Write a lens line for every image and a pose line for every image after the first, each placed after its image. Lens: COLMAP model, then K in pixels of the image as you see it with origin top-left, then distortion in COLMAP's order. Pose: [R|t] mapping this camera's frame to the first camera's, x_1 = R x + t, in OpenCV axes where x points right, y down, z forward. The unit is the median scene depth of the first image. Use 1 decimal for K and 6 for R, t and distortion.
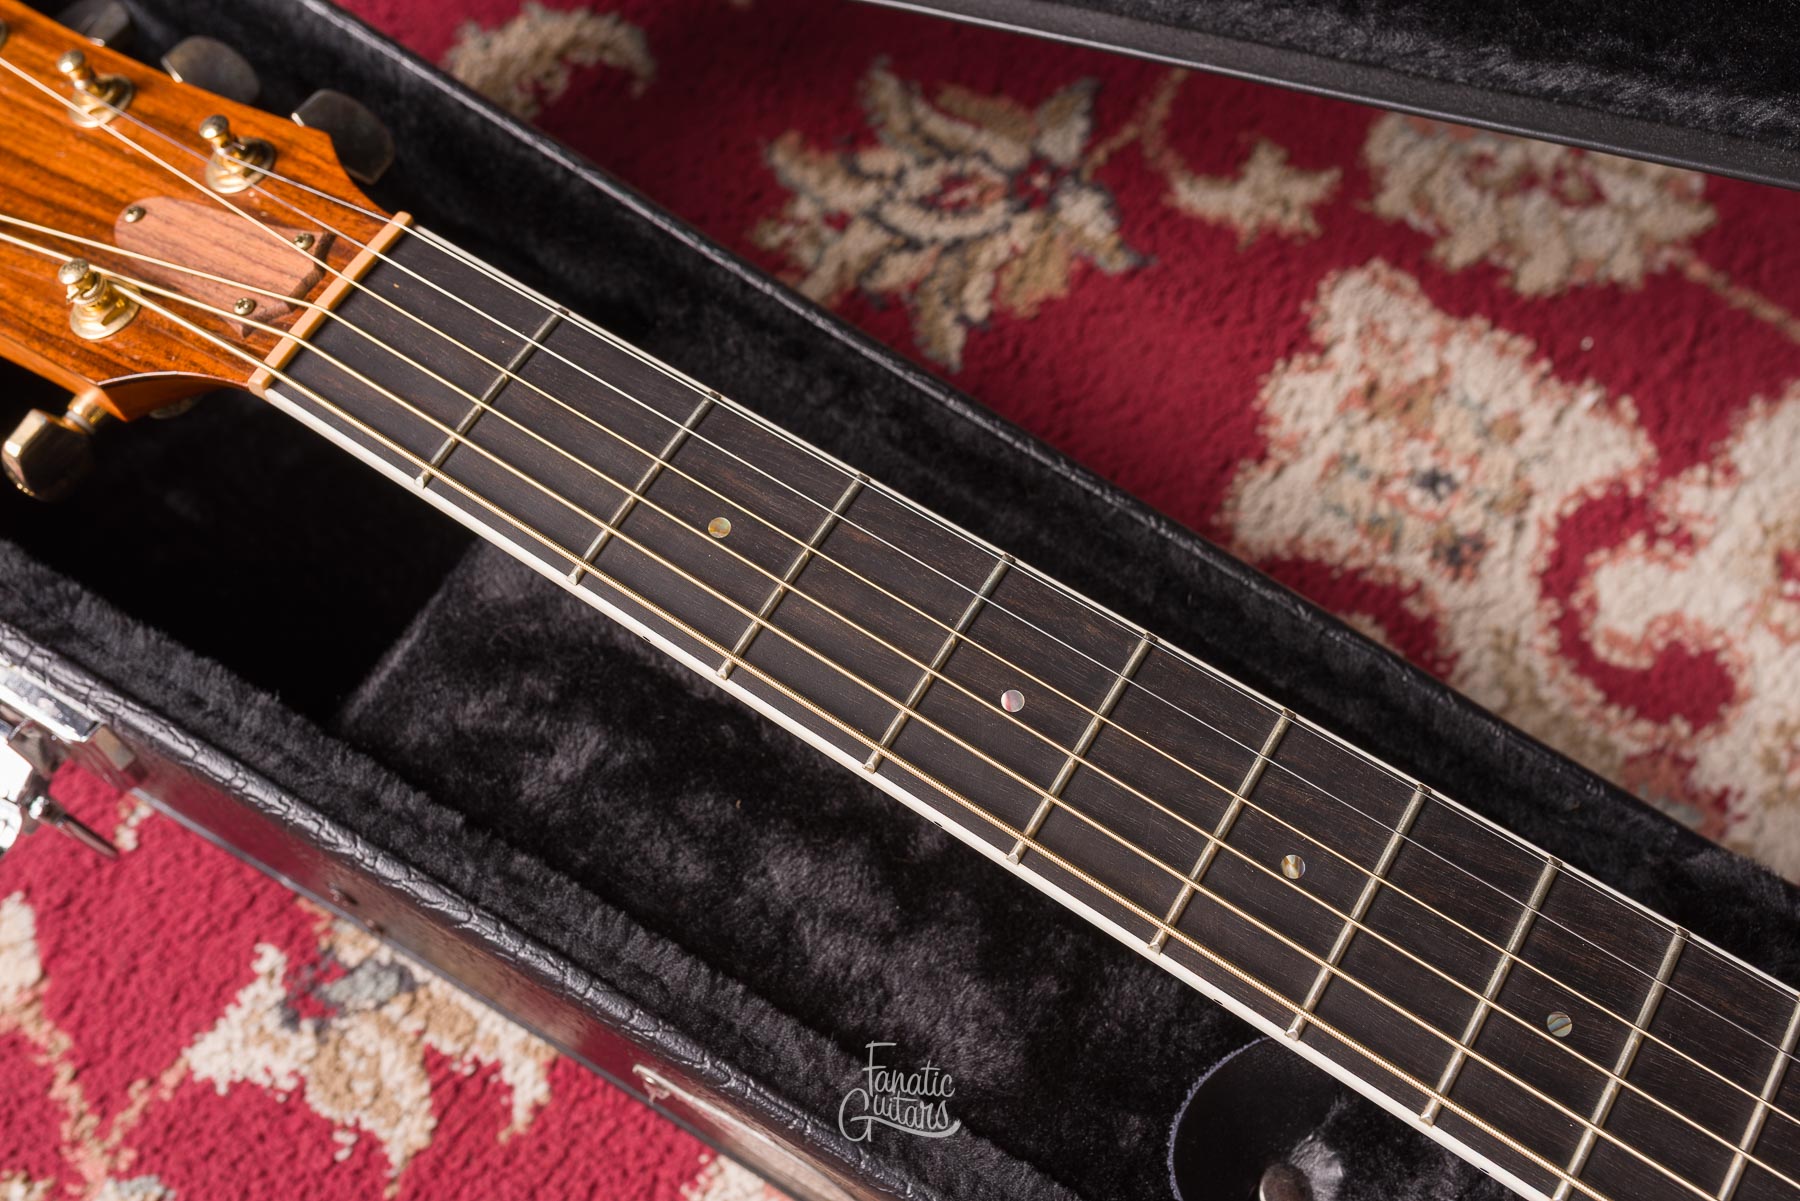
lens RADIAL K [[1797.1, 0, 900.7], [0, 1797.1, 600.6], [0, 0, 1]] dist [0.002203, 0.003212]
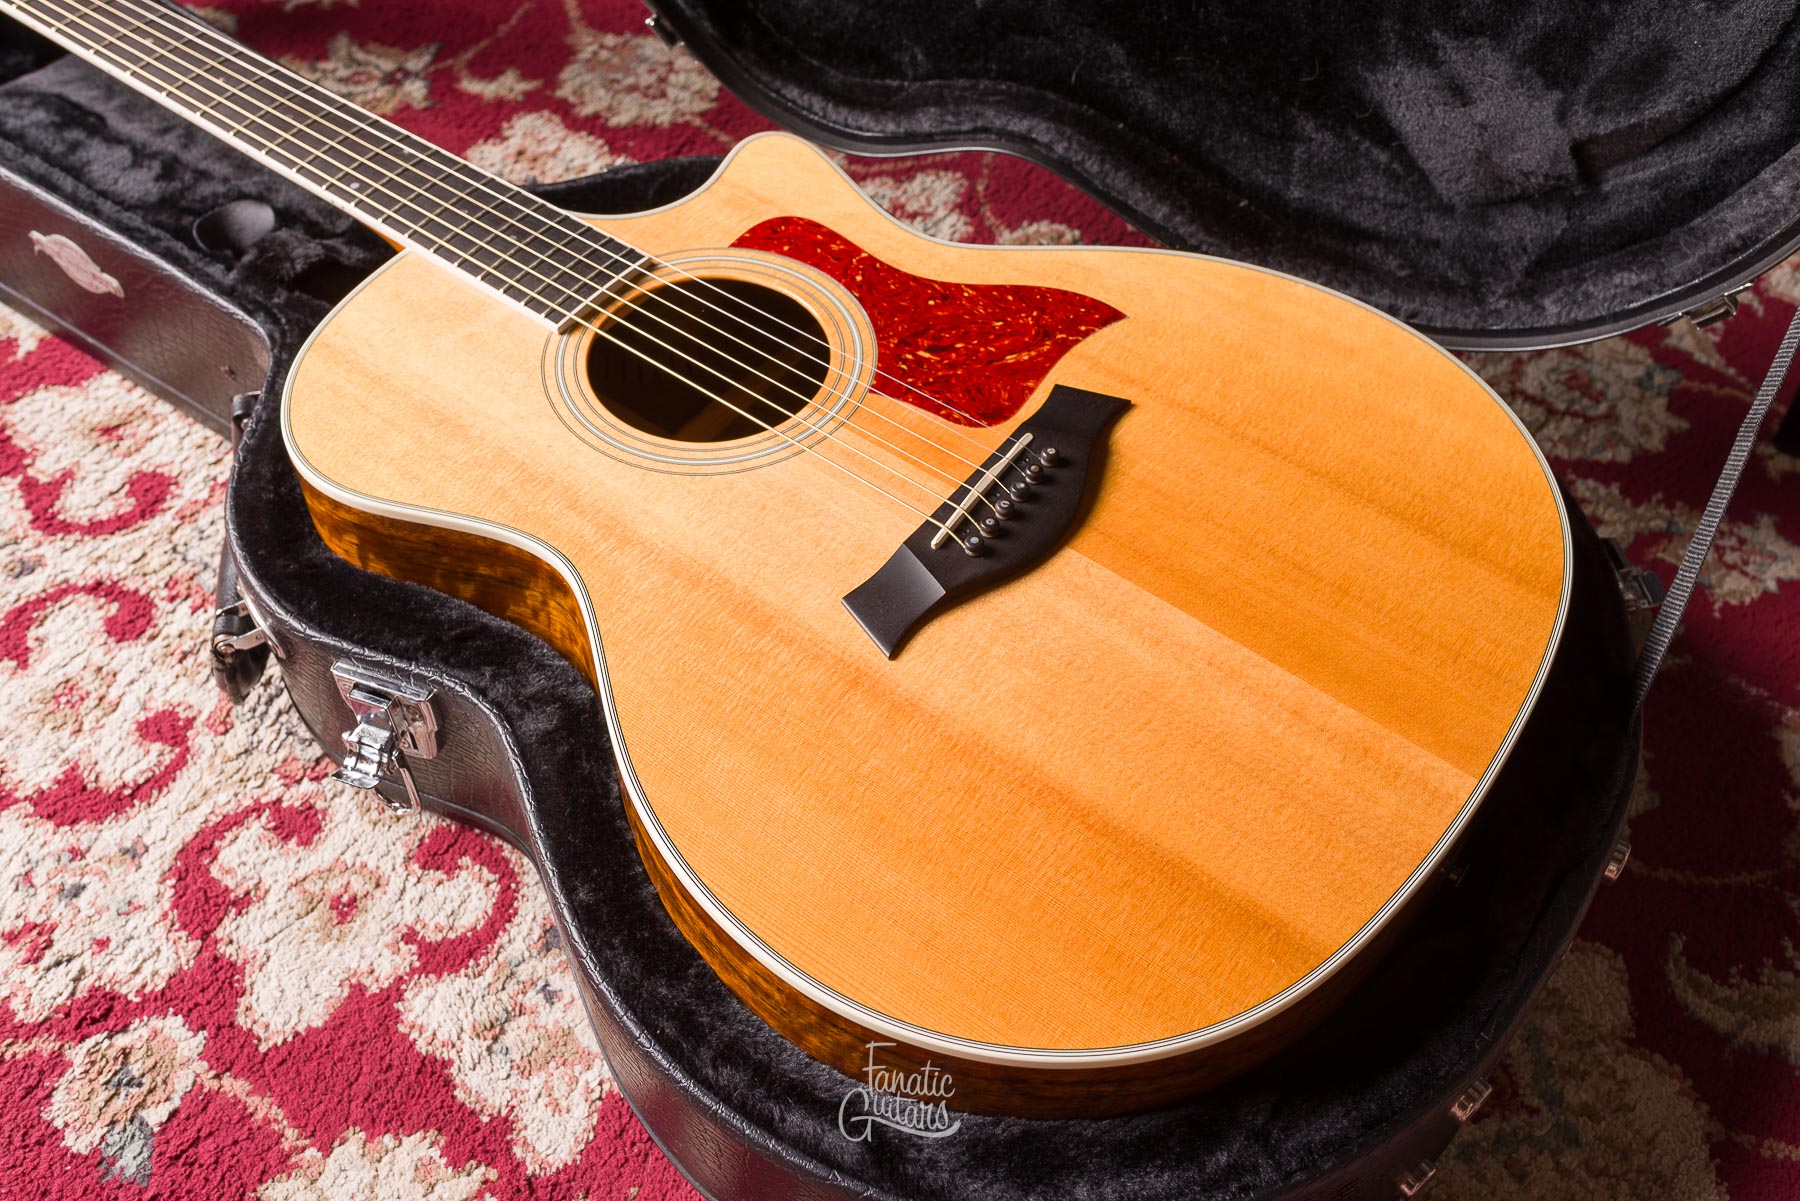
lens RADIAL K [[1737.0, 0, 903.1], [0, 1737.0, 606.1], [0, 0, 1]] dist [0.000722, -0.009773]
pose [[0.996937, 0.058722, -0.051663, 0.869862], [-0.071074, 0.955885, -0.285013, 0.966462], [0.032647, 0.287812, 0.957130, -0.804953]]
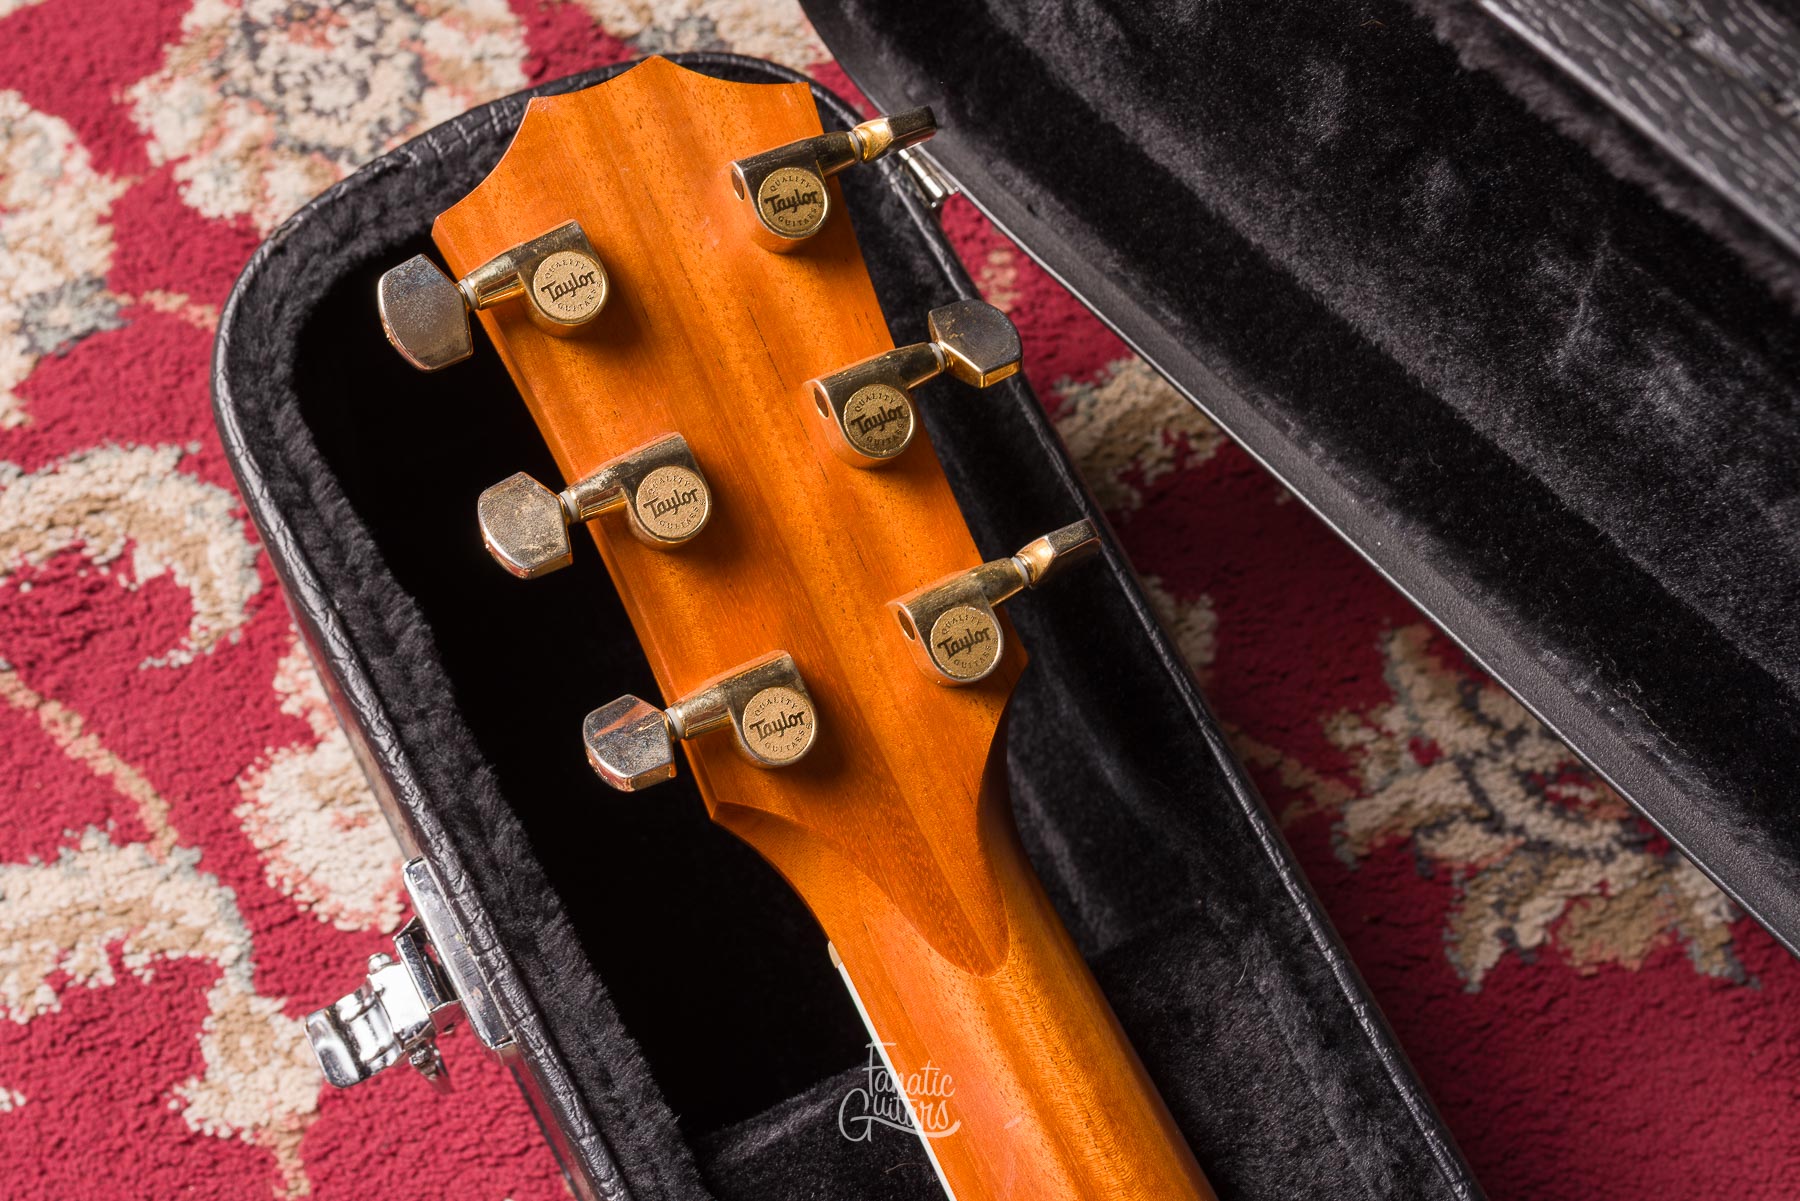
lens RADIAL K [[2203.2, 0, 678.9], [0, 2203.2, 456.3], [0, 0, 1]] dist [0.004094, -0.003348]
pose [[0.849213, 0.460038, -0.259232, -0.139551], [-0.469123, 0.882638, 0.029558, -0.212632], [0.242406, 0.096511, 0.965363, -0.142202]]
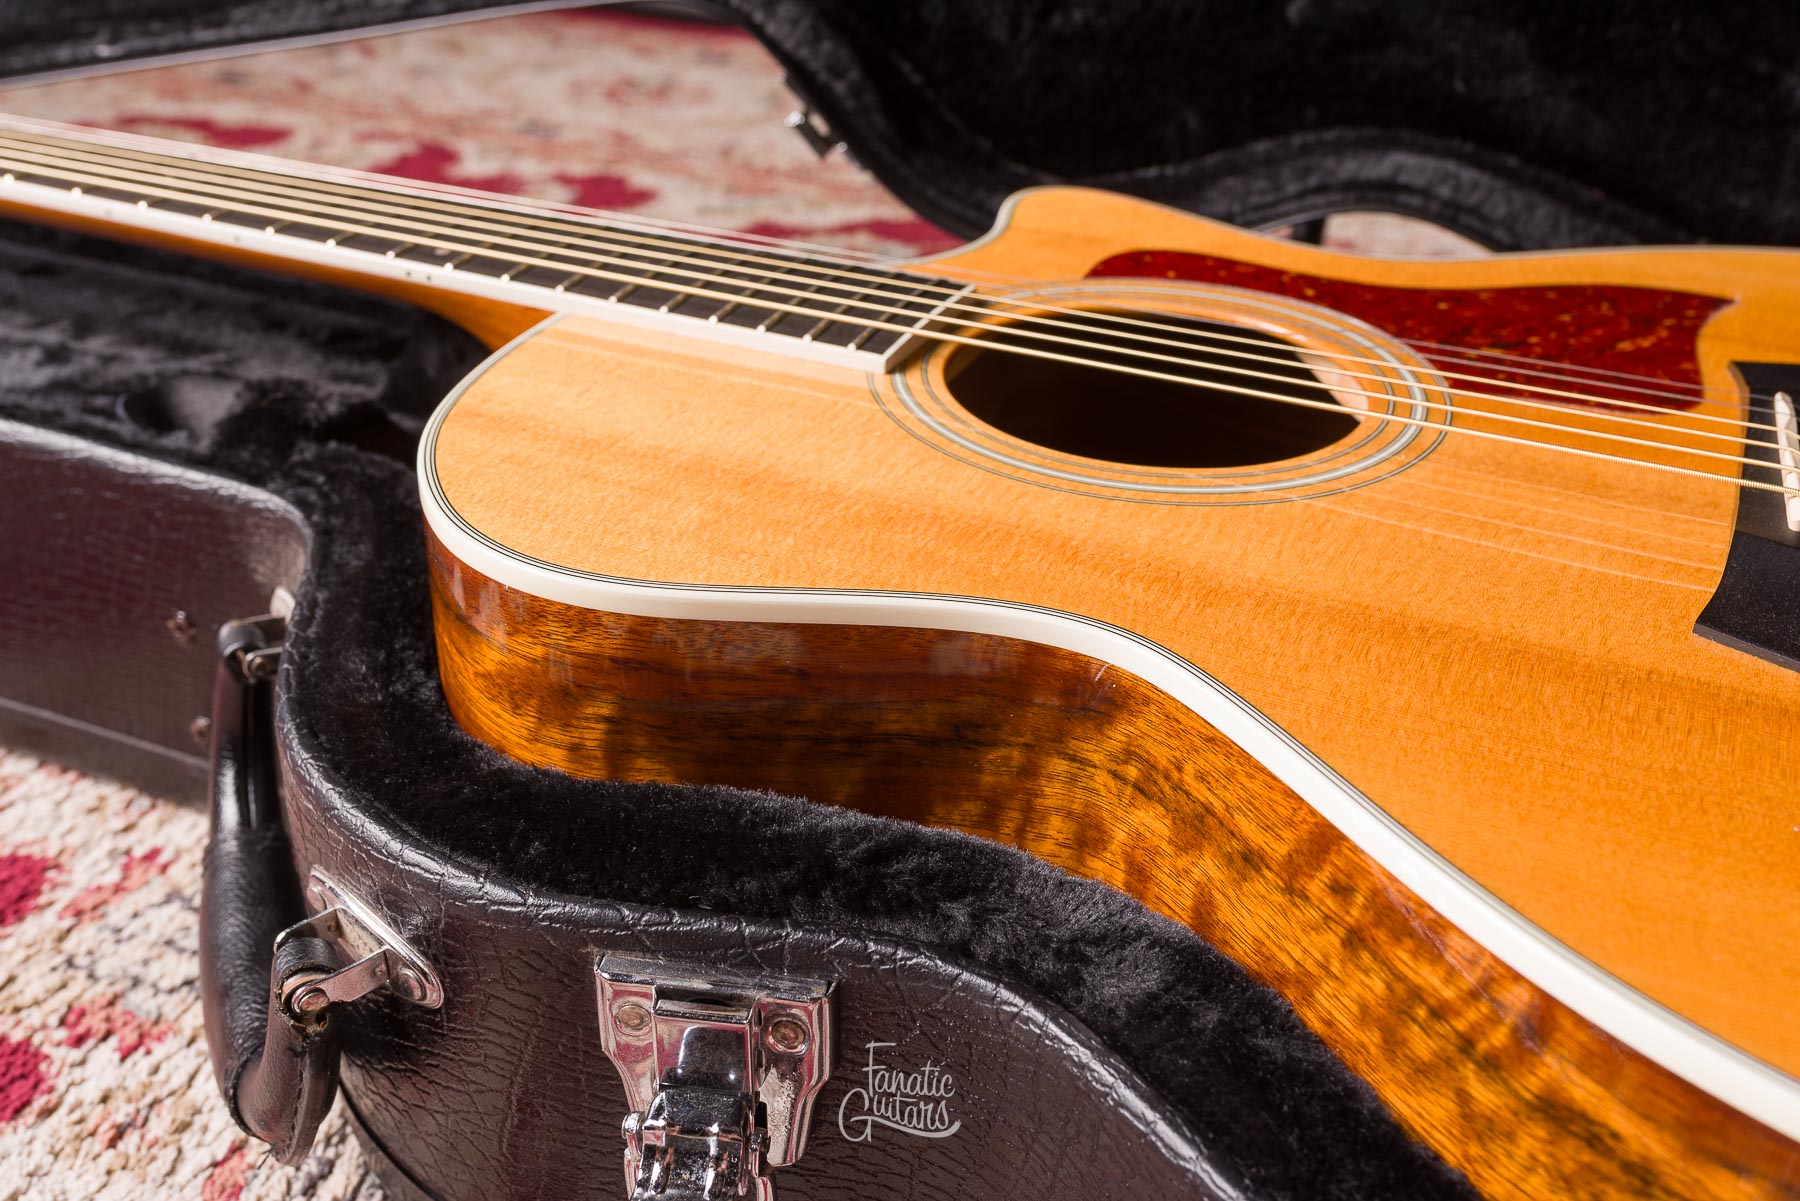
lens RADIAL K [[1788.7, 0, 901.4], [0, 1788.7, 601.6], [0, 0, 1]] dist [0.003218, -0.004803]
pose [[0.990868, -0.061880, 0.119798, 0.406211], [0.122072, 0.789028, -0.602107, 0.954736], [-0.057266, 0.611232, 0.789377, -0.114685]]
